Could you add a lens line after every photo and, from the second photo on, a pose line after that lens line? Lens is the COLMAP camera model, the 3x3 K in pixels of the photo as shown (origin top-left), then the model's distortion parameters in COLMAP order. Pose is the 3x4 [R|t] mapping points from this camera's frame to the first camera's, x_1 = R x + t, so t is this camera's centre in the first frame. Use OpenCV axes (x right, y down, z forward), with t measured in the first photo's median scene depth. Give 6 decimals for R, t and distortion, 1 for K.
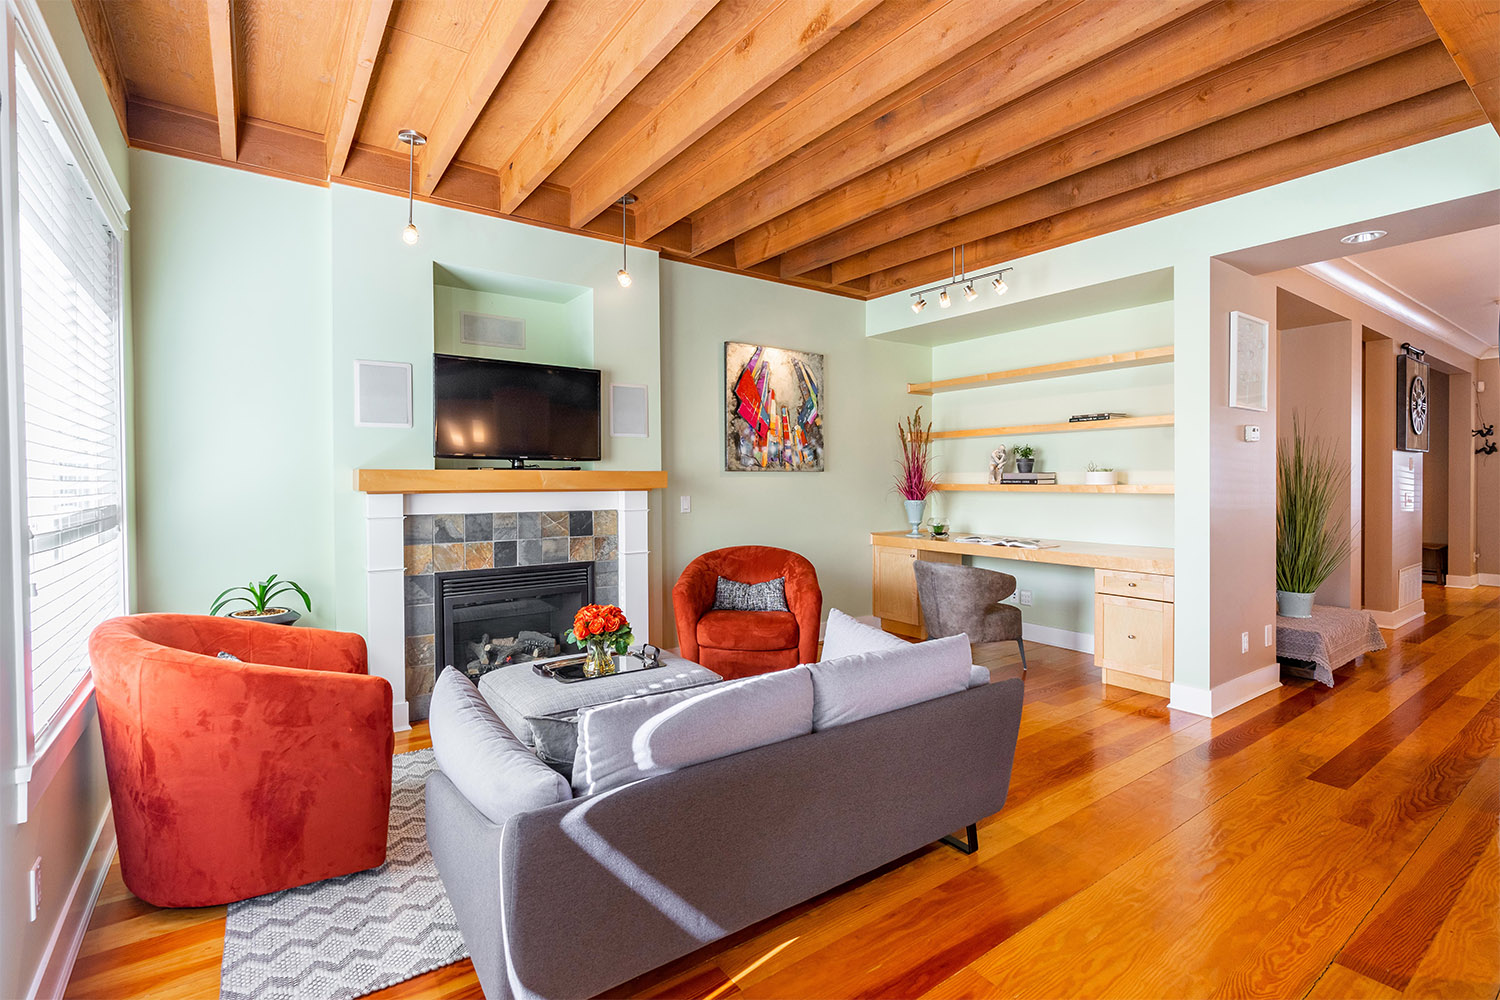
lens RADIAL K [[697.1, 0, 758.1], [0, 697.1, 490.4], [0, 0, 1]] dist [-0.003988, 0.000123]
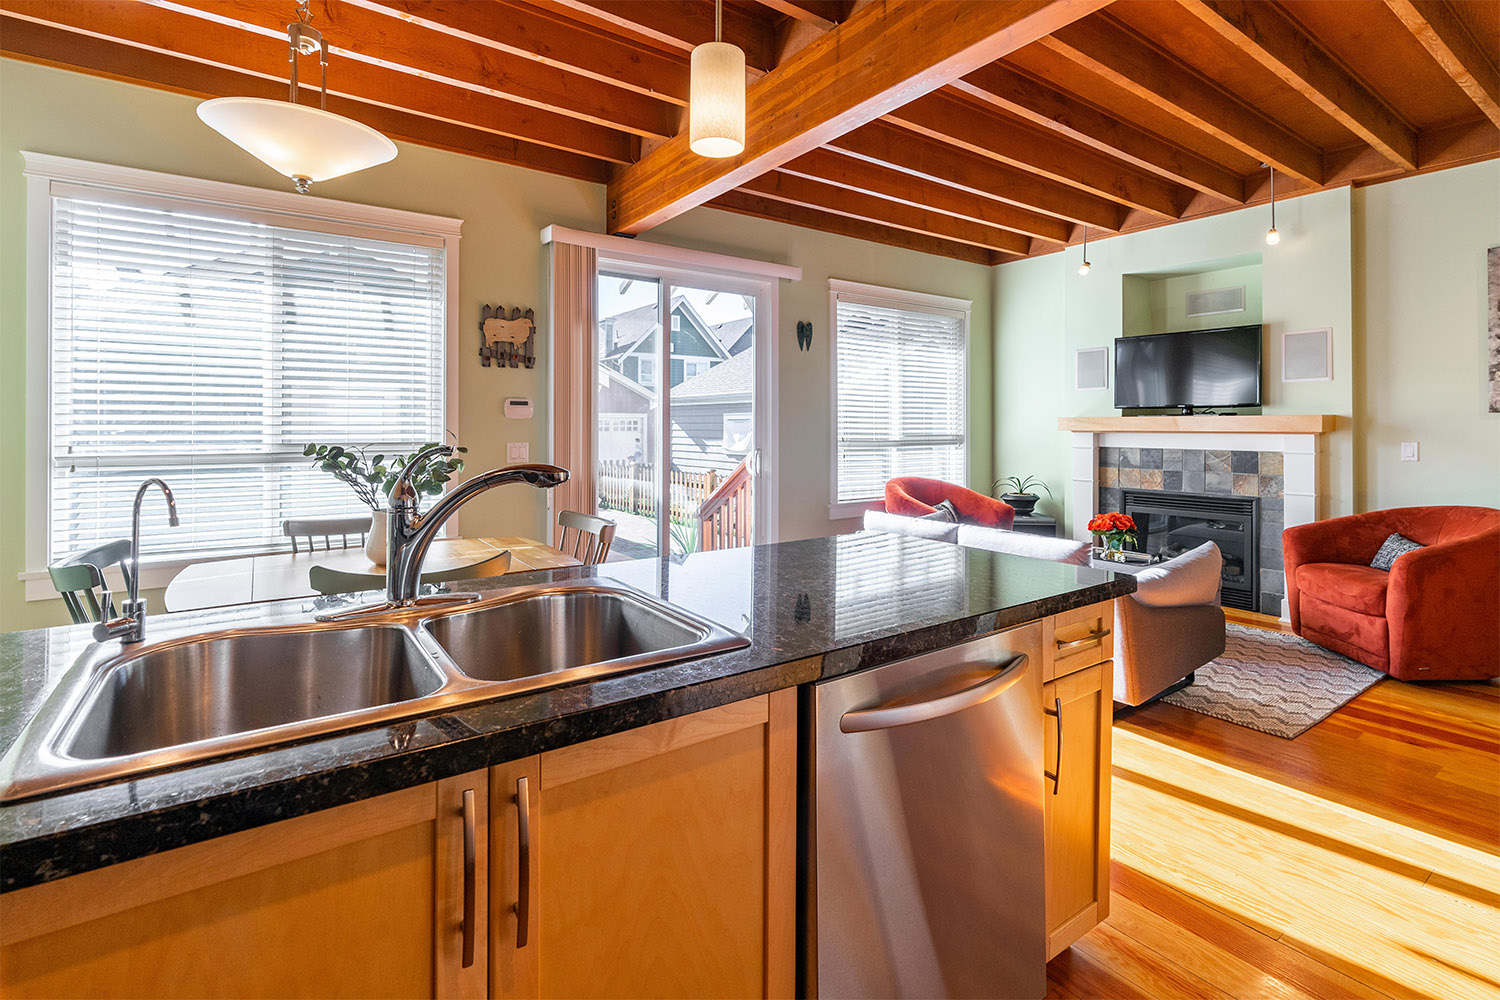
lens RADIAL K [[701.3, 0, 707.0], [0, 701.3, 432.6], [0, 0, 1]] dist [-0.004529, 0.000504]
pose [[-0.053543, 0.012077, -0.998493, 0.908751], [-0.015038, 0.999804, 0.012899, -0.002343], [0.998452, 0.015706, -0.053351, 0.184137]]
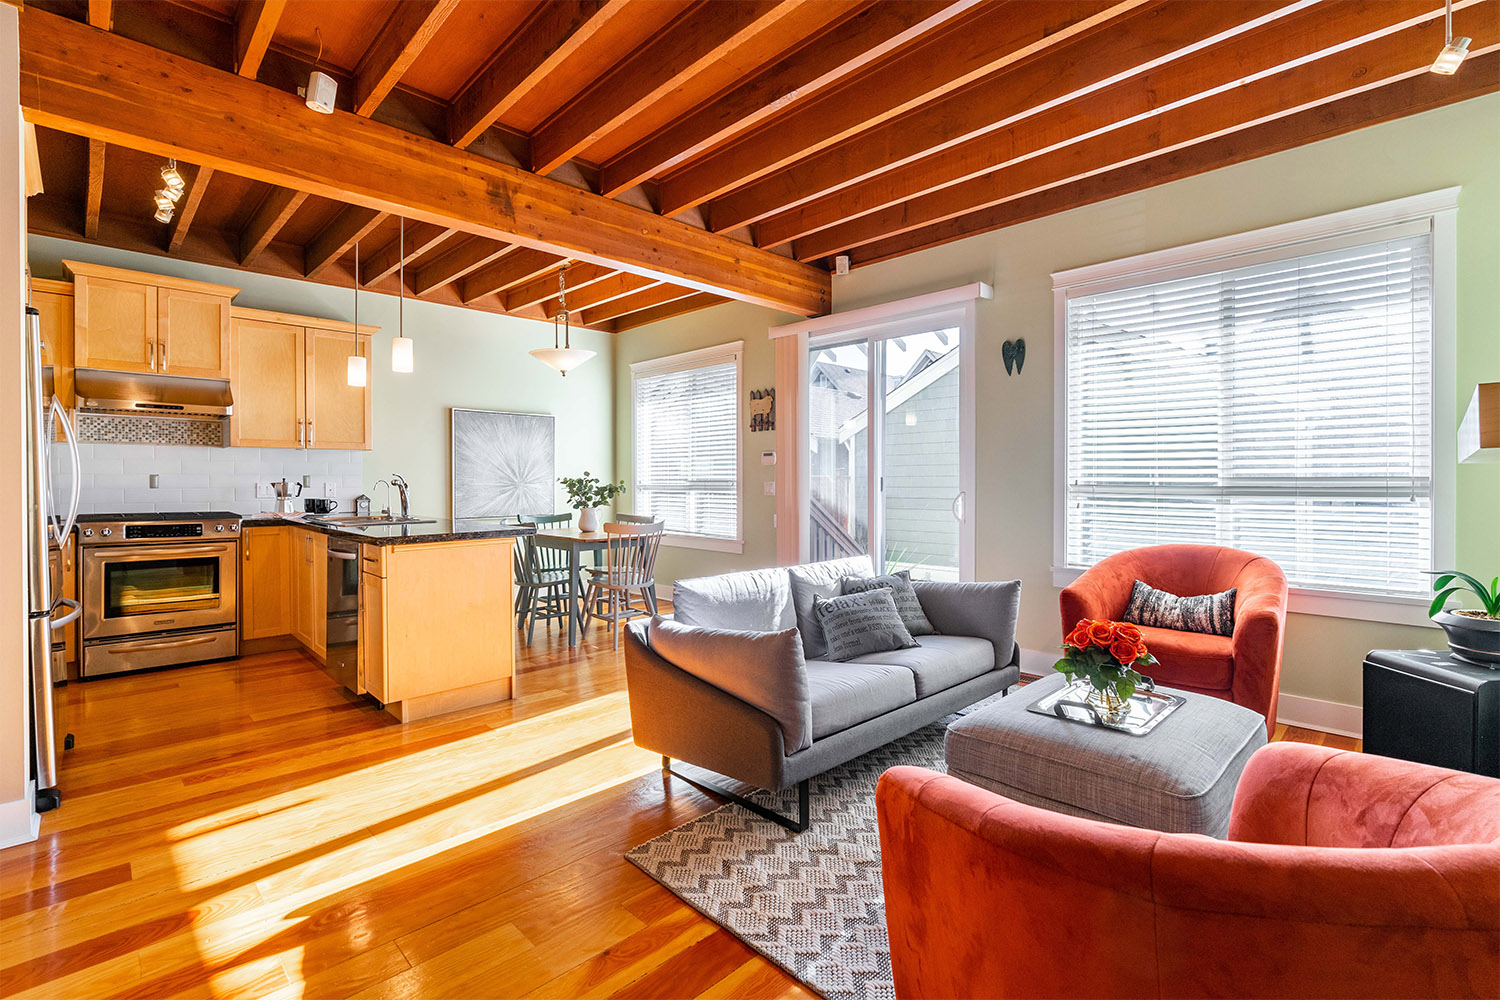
lens RADIAL K [[685.2, 0, 749.6], [0, 685.2, 486.3], [0, 0, 1]] dist [-0.003930, 0.001263]
pose [[-0.990304, 0.007860, -0.138696, 0.180554], [0.004727, 0.999726, 0.022907, 0.006038], [0.138838, 0.022030, -0.990070, 1.244226]]
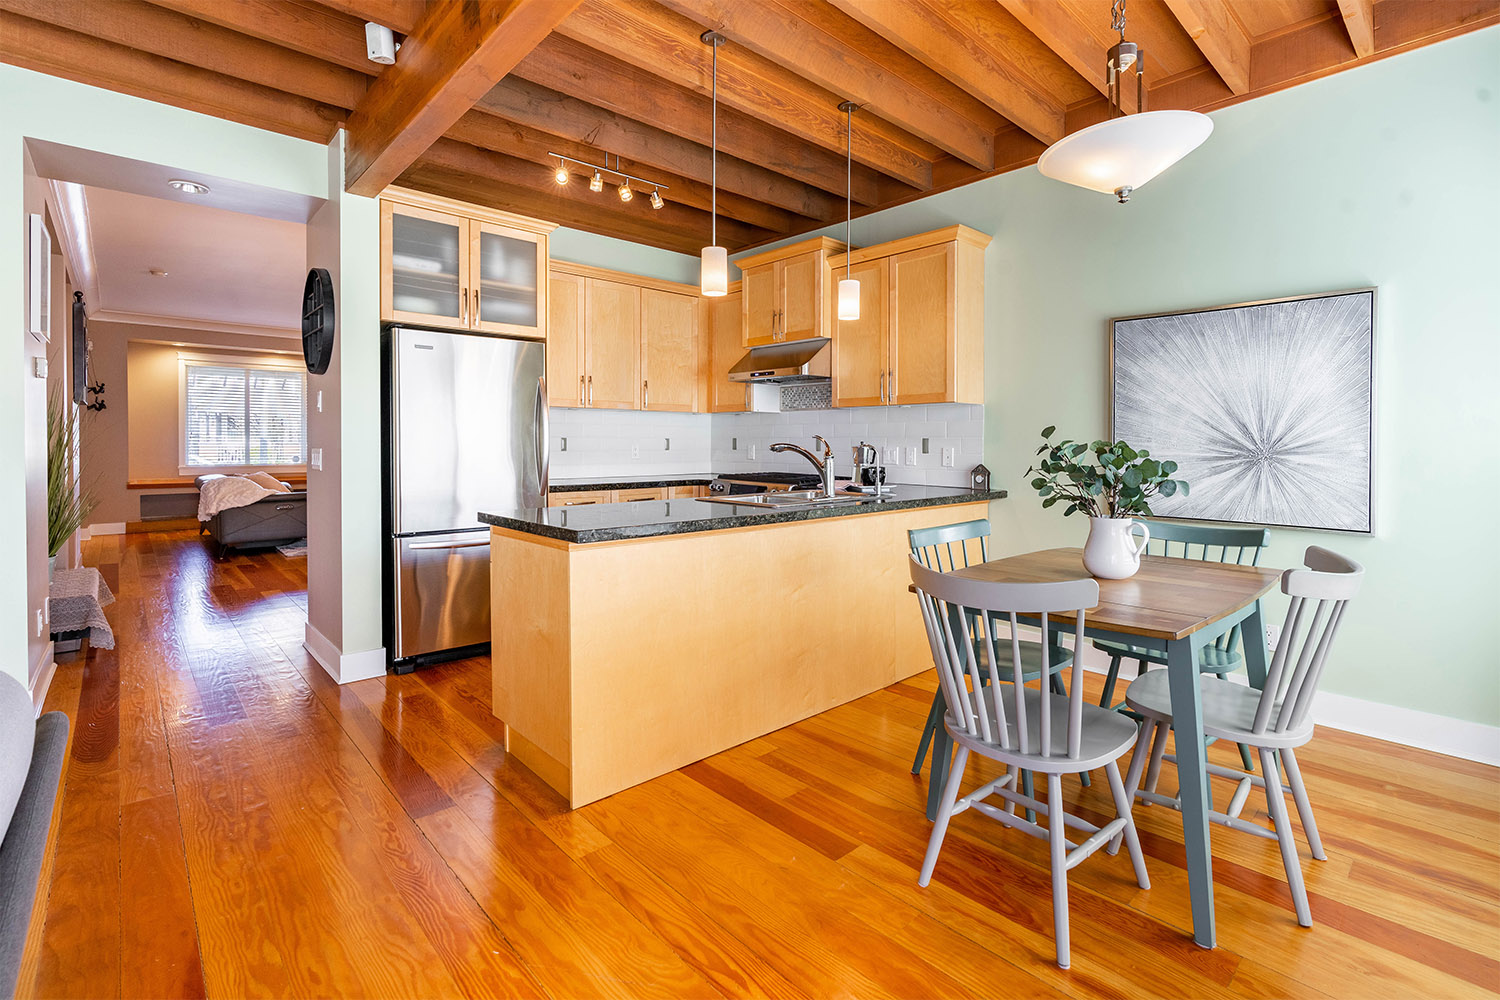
lens RADIAL K [[694.5, 0, 743.6], [0, 694.5, 447.7], [0, 0, 1]] dist [-0.003774, -0.000148]
pose [[-0.105588, -0.004389, 0.994400, -0.186172], [0.011072, 0.999923, 0.005589, 0.016811], [-0.994348, 0.011600, -0.105531, 0.246976]]
